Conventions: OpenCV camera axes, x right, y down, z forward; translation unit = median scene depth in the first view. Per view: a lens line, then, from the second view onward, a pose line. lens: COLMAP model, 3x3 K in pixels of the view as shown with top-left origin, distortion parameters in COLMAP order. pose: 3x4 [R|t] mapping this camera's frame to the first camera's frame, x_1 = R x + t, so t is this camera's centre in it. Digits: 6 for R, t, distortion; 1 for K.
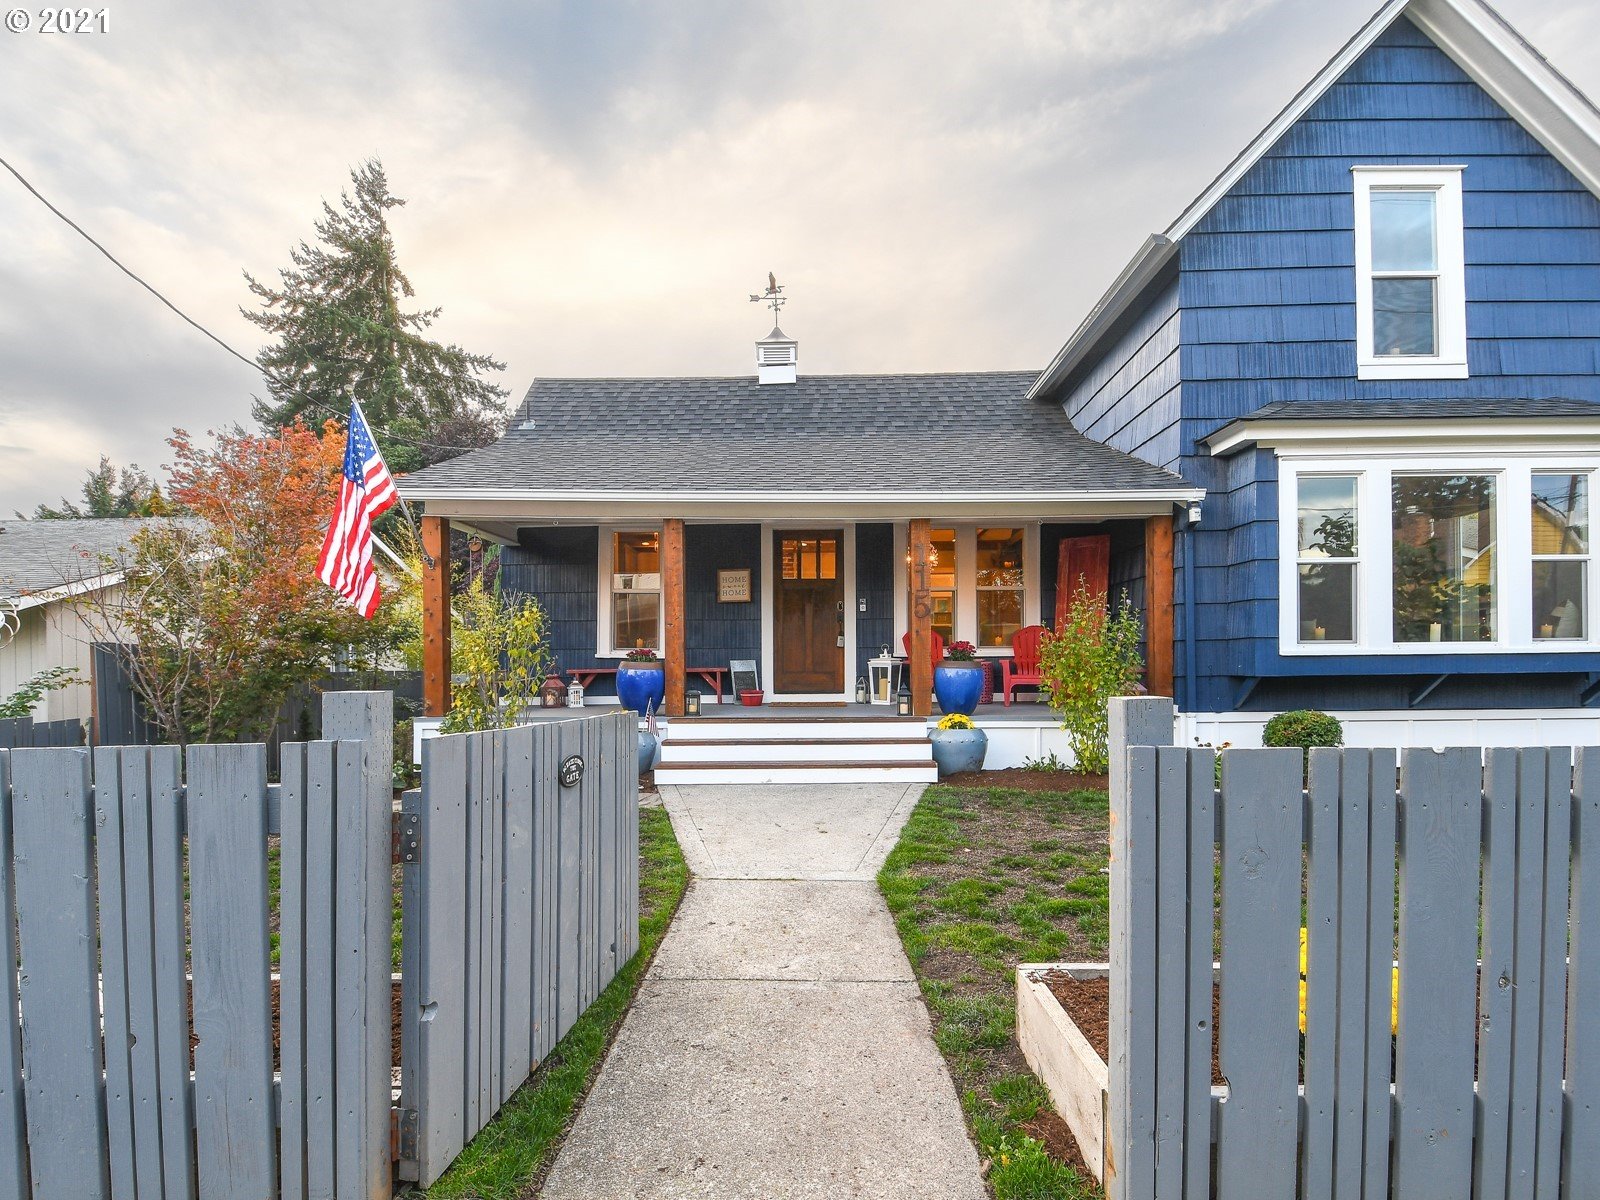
lens RADIAL K [[800.3, 0, 802.9], [0, 800.3, 689.3], [0, 0, 1]] dist [0.013998, -0.013935]
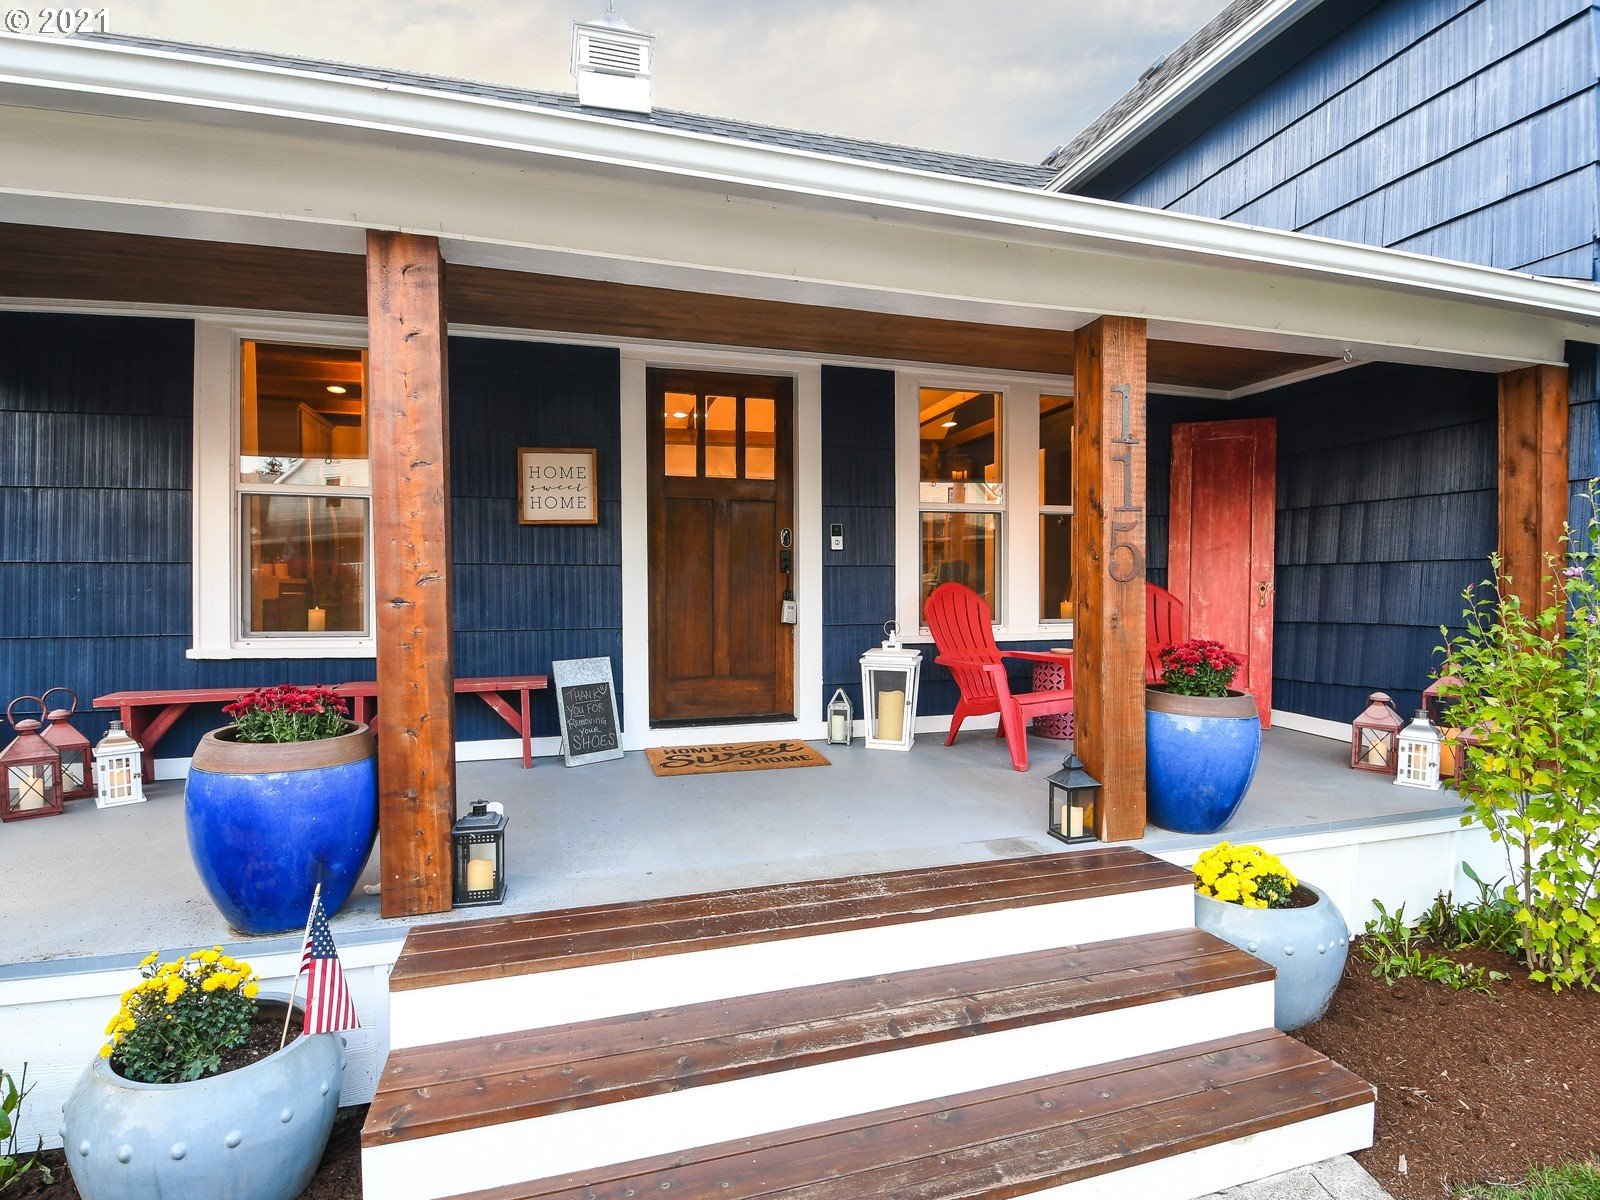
lens RADIAL K [[800.6, 0, 790.1], [0, 800.6, 622.9], [0, 0, 1]] dist [-0.002398, -0.000253]
pose [[0.958733, -0.010438, 0.284115, -0.091641], [0.005990, 0.999846, 0.016520, -0.063199], [-0.284244, -0.014136, 0.958648, 0.558966]]
